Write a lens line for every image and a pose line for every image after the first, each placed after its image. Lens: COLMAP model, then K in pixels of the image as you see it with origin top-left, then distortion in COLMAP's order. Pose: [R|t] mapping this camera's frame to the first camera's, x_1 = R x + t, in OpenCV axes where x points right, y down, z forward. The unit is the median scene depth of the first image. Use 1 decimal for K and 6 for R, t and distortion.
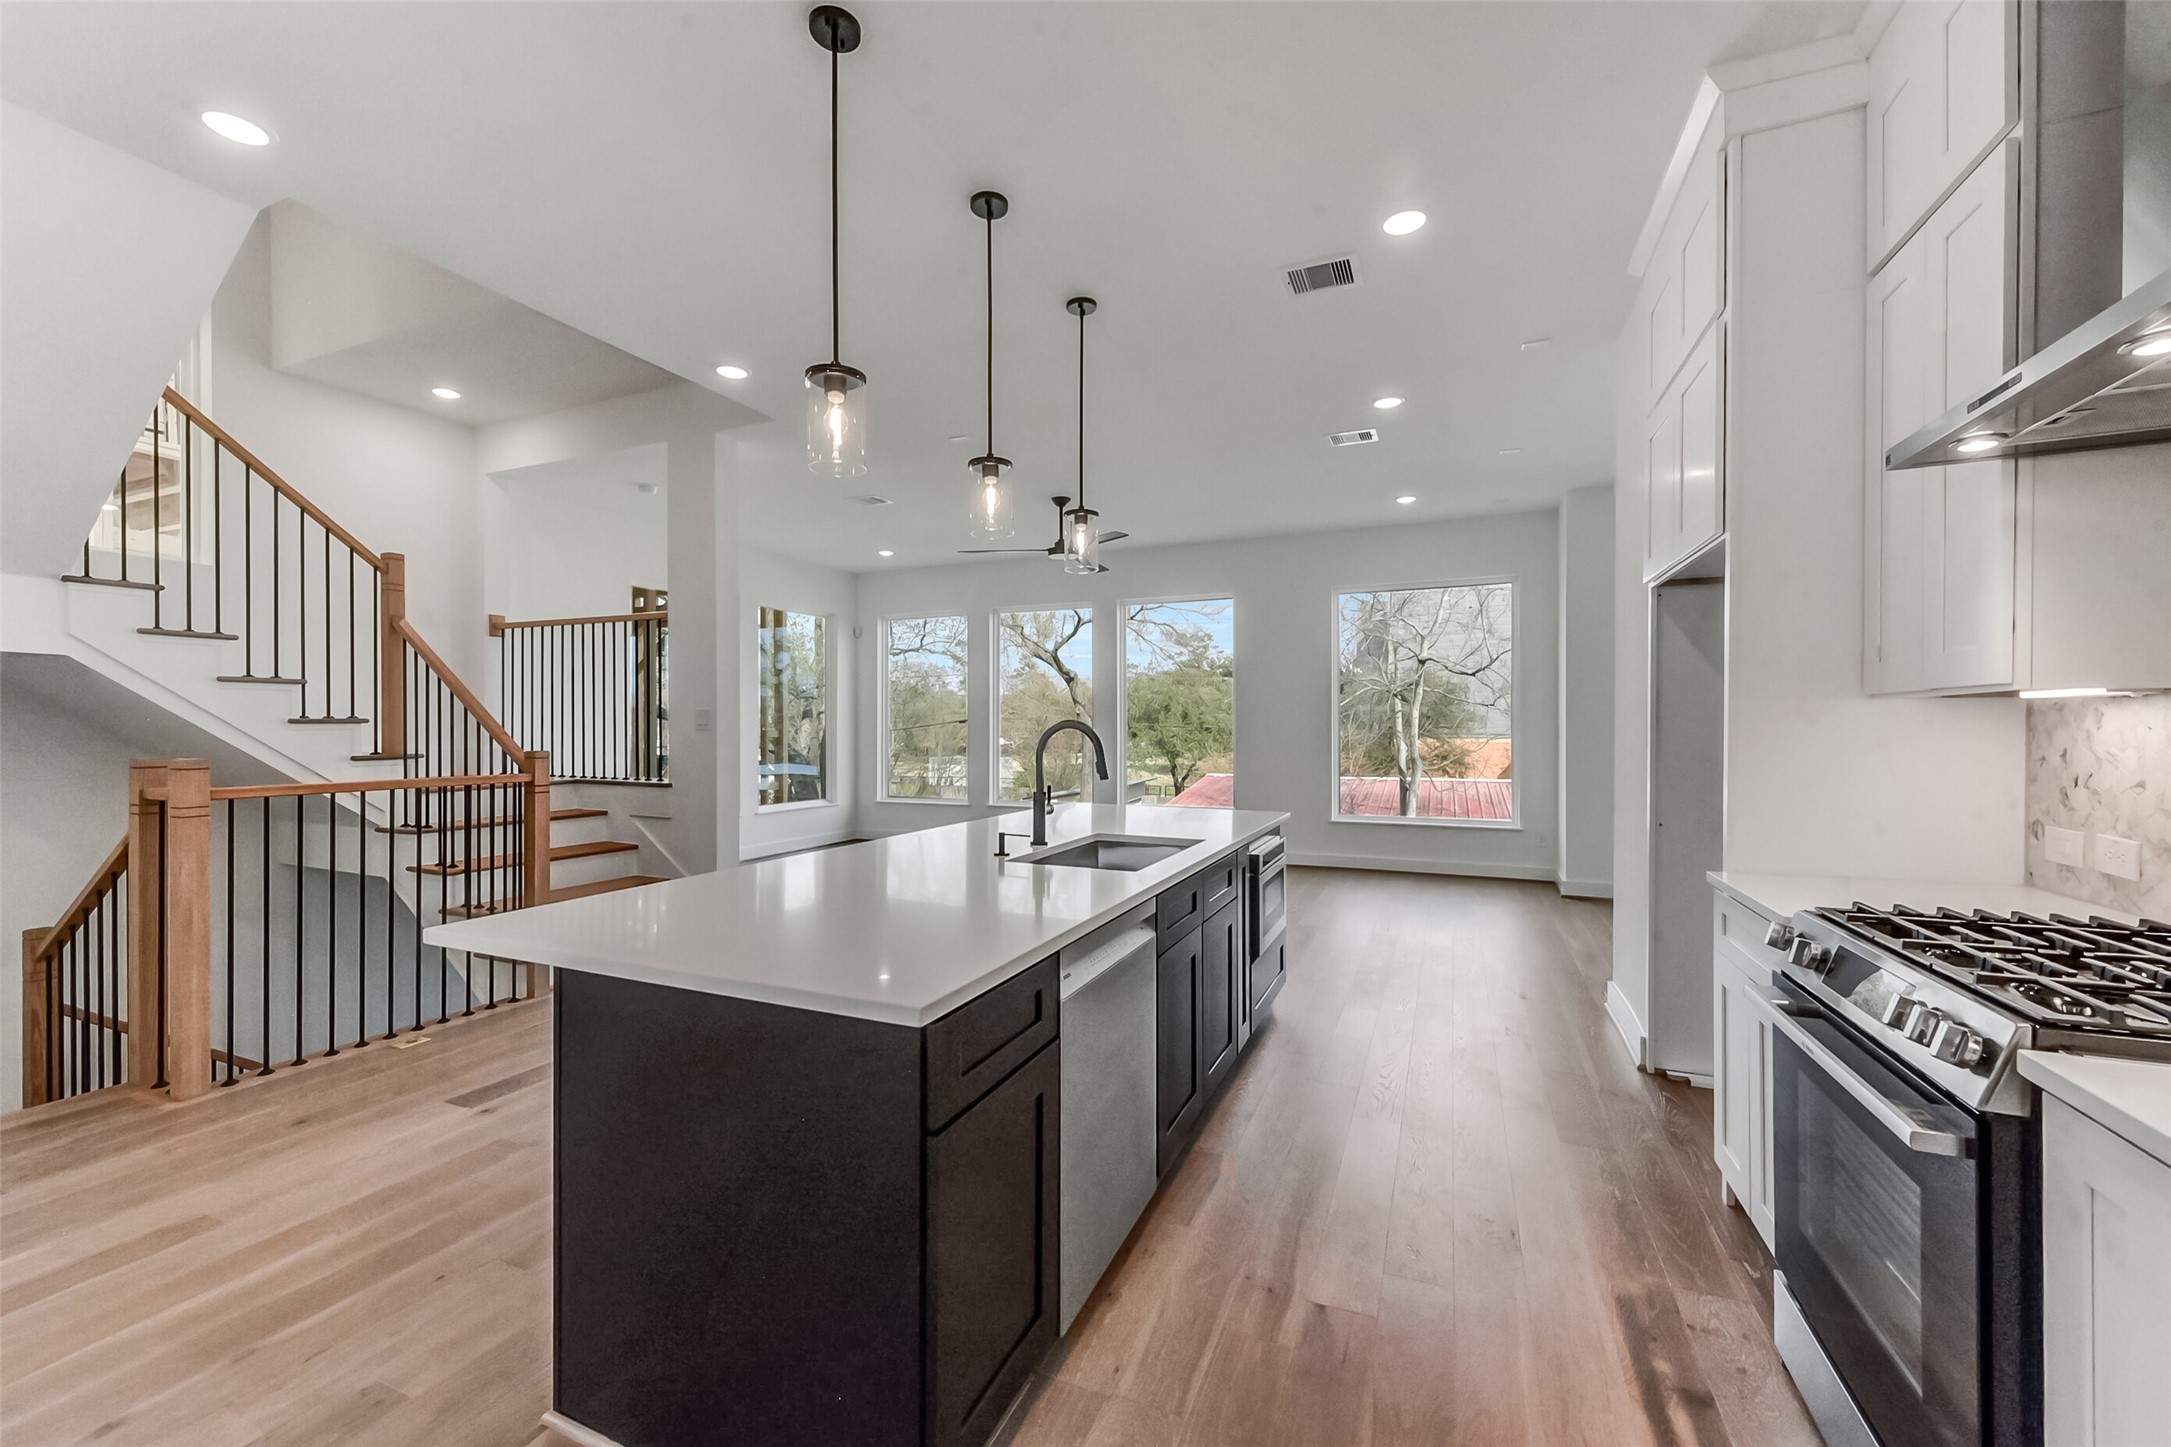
lens RADIAL K [[855.4, 0, 1085.1], [0, 855.4, 725.9], [0, 0, 1]] dist [0.001597, -0.001307]
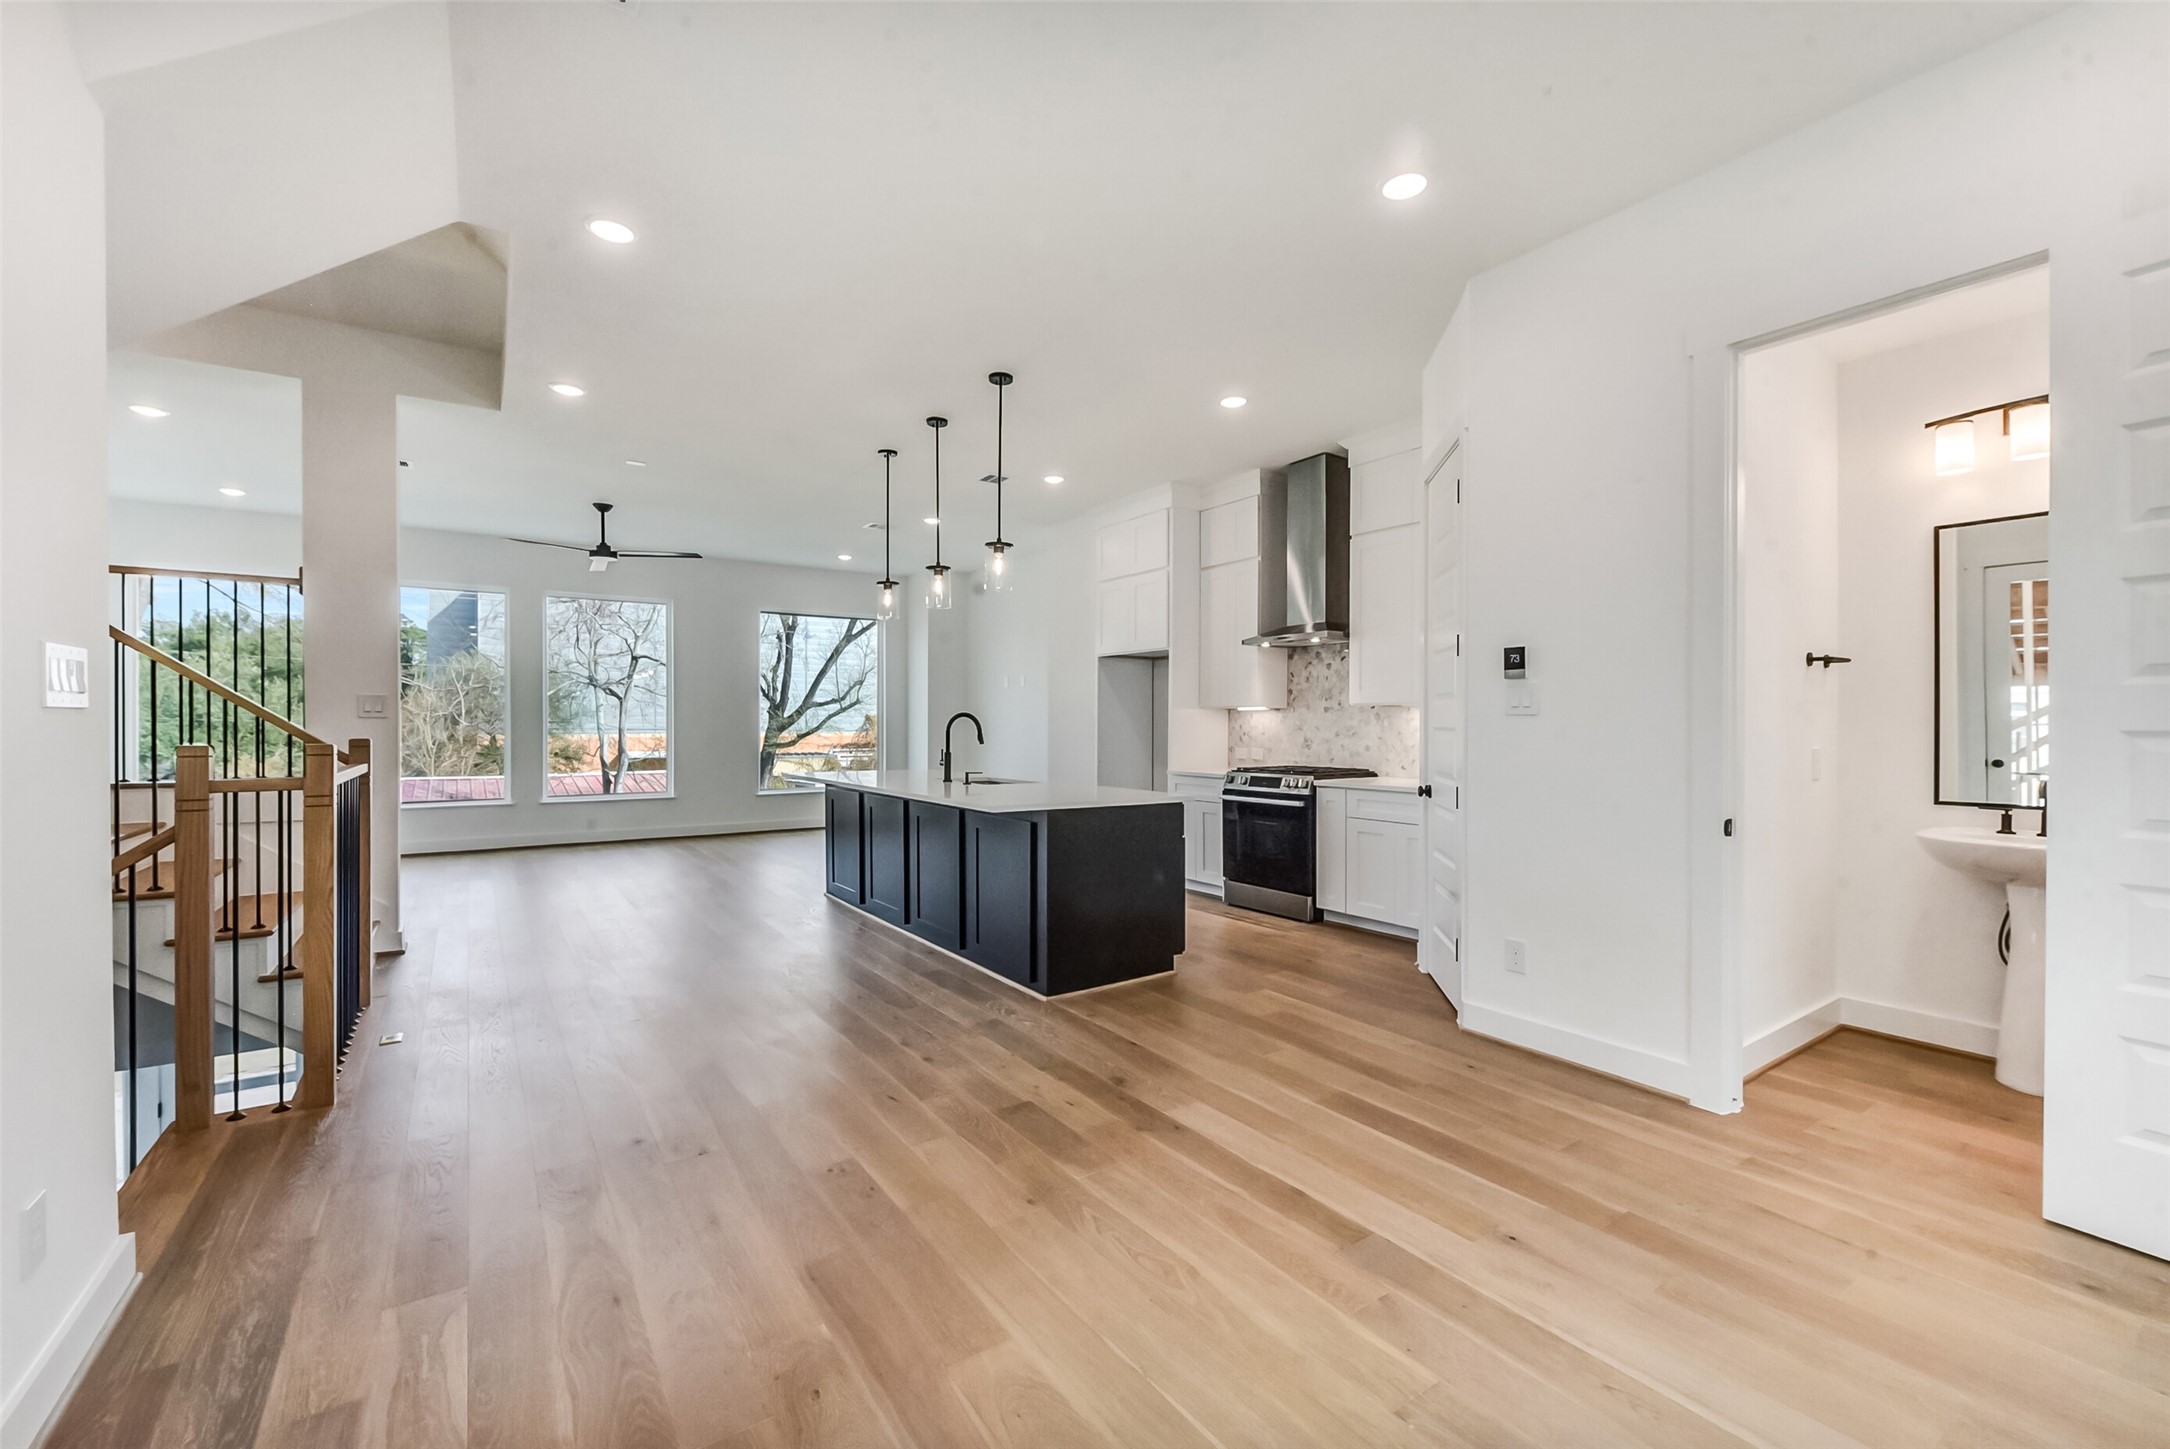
lens RADIAL K [[873.0, 0, 1072.0], [0, 873.0, 725.6], [0, 0, 1]] dist [-0.001956, -0.000799]
pose [[0.541536, 0.000322, 0.840677, -1.489704], [-0.004988, 0.999984, 0.002830, 0.016196], [-0.840663, -0.005727, 0.541529, -0.223631]]
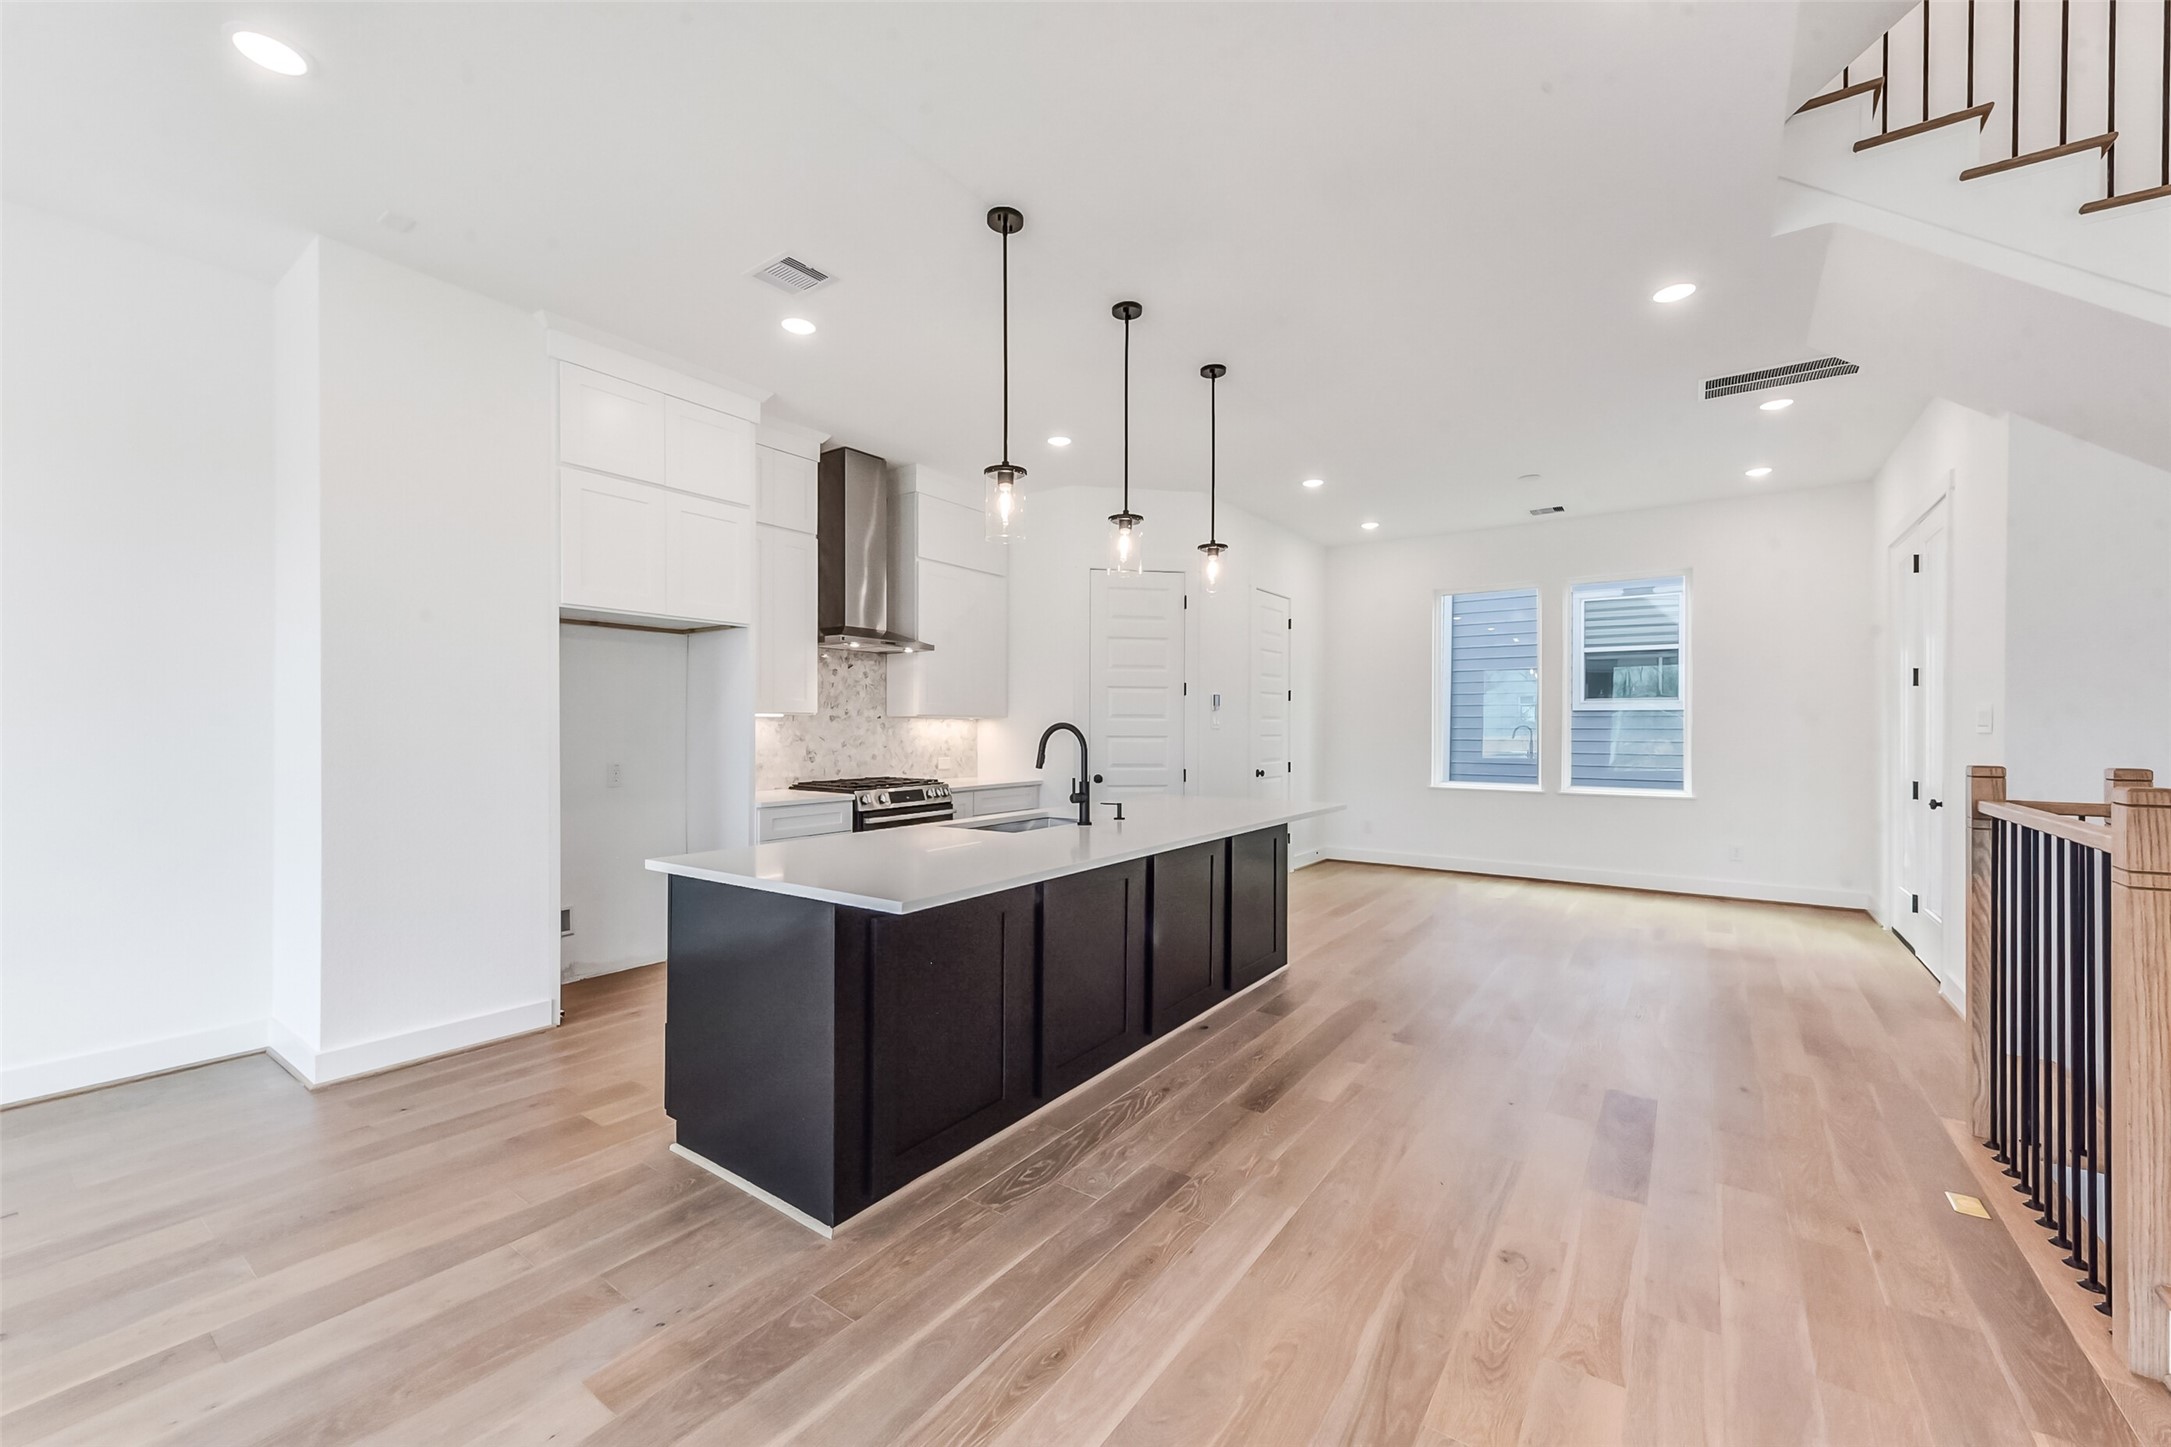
lens RADIAL K [[855.4, 0, 1086.1], [0, 855.4, 727.2], [0, 0, 1]] dist [0.001597, -0.001307]
pose [[-0.975846, -0.000215, 0.218461, -0.333516], [-0.001129, 0.999991, -0.004060, 0.007283], [-0.218458, -0.004209, -0.975837, 2.223727]]
